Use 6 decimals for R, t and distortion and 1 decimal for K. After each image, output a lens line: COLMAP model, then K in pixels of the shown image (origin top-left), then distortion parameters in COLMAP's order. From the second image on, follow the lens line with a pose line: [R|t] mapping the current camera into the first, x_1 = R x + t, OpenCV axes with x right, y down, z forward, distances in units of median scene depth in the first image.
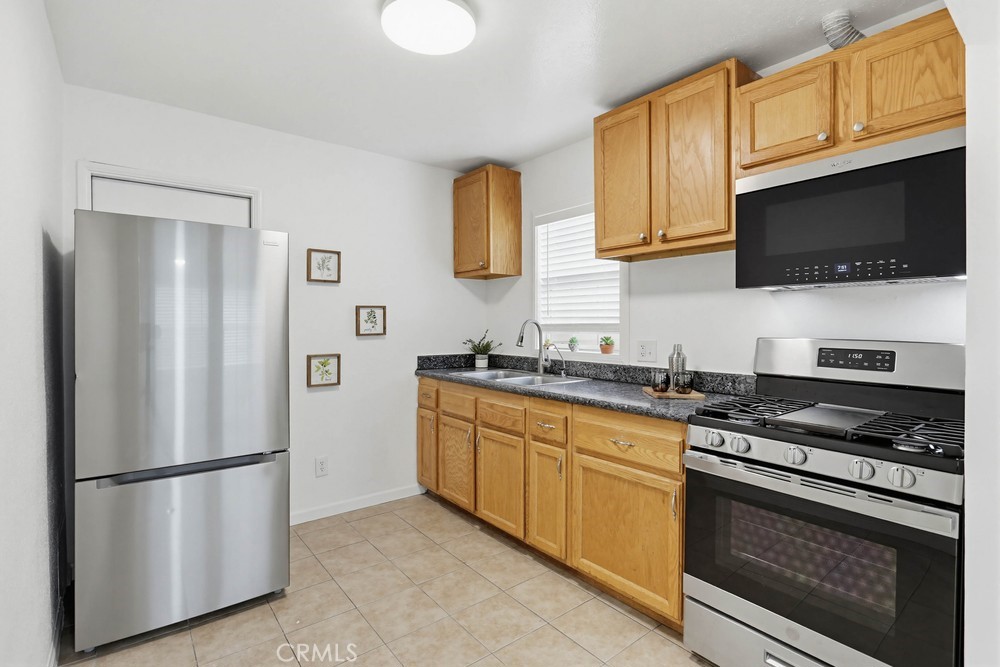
lens RADIAL K [[489.1, 0, 497.8], [0, 489.1, 326.2], [0, 0, 1]] dist [-0.003679, 0.006395]
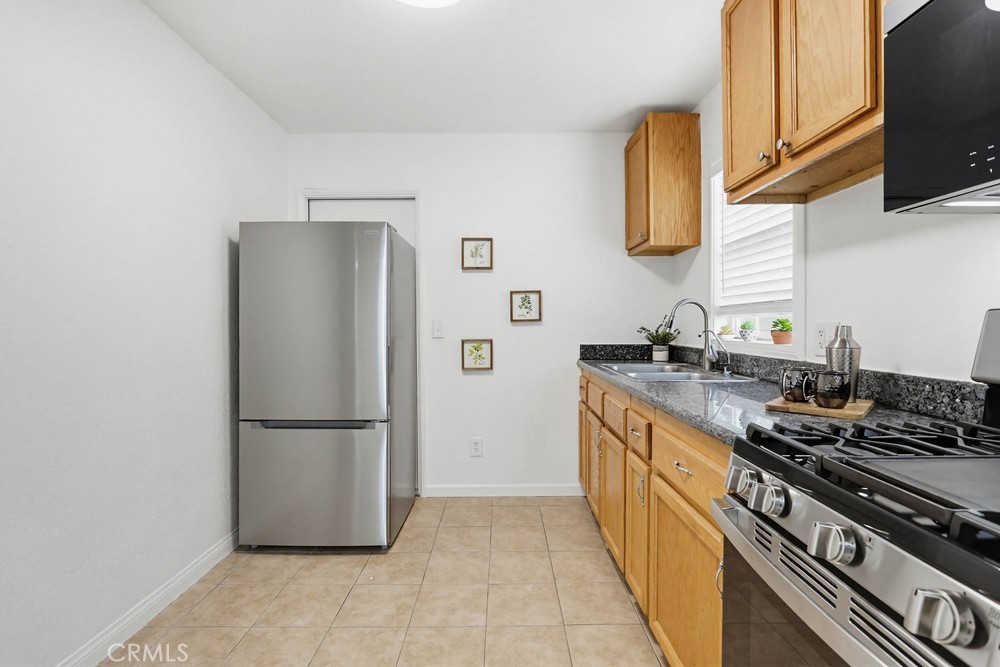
lens RADIAL K [[489.1, 0, 497.8], [0, 489.1, 326.2], [0, 0, 1]] dist [-0.003679, 0.006395]
pose [[0.785325, 0.000730, -0.619083, 0.324299], [0.000527, 0.999998, 0.001847, 0.028853], [0.619083, -0.001777, 0.785323, 0.215708]]
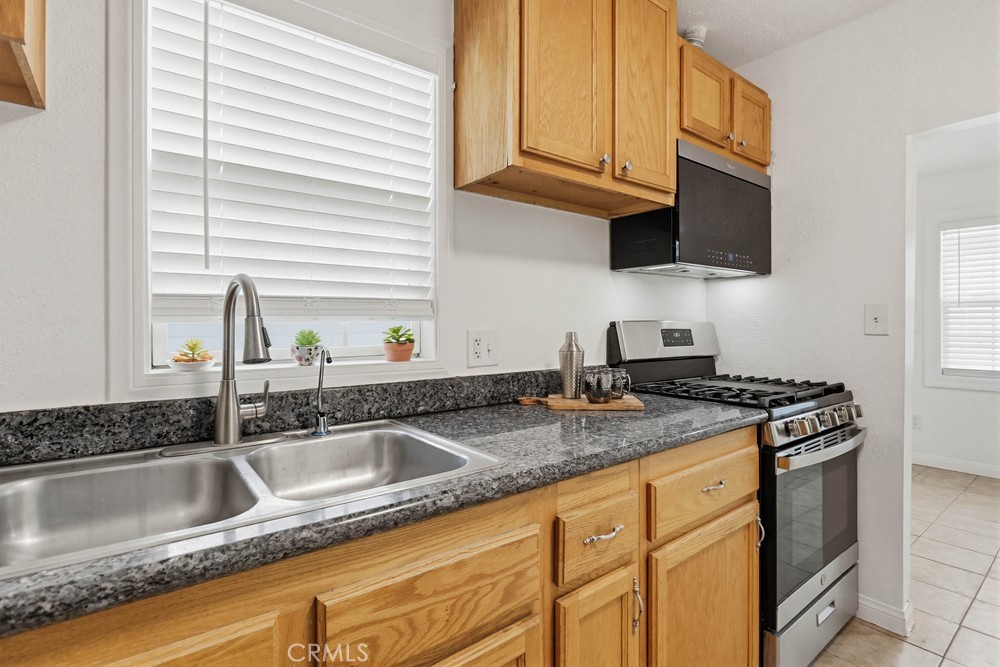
lens RADIAL K [[489.1, 0, 497.8], [0, 489.1, 326.2], [0, 0, 1]] dist [-0.003679, 0.006395]
pose [[0.003948, -0.006754, 0.999969, -0.254536], [0.007409, 0.999950, 0.006725, 0.017770], [-0.999965, 0.007382, 0.003998, 0.875832]]
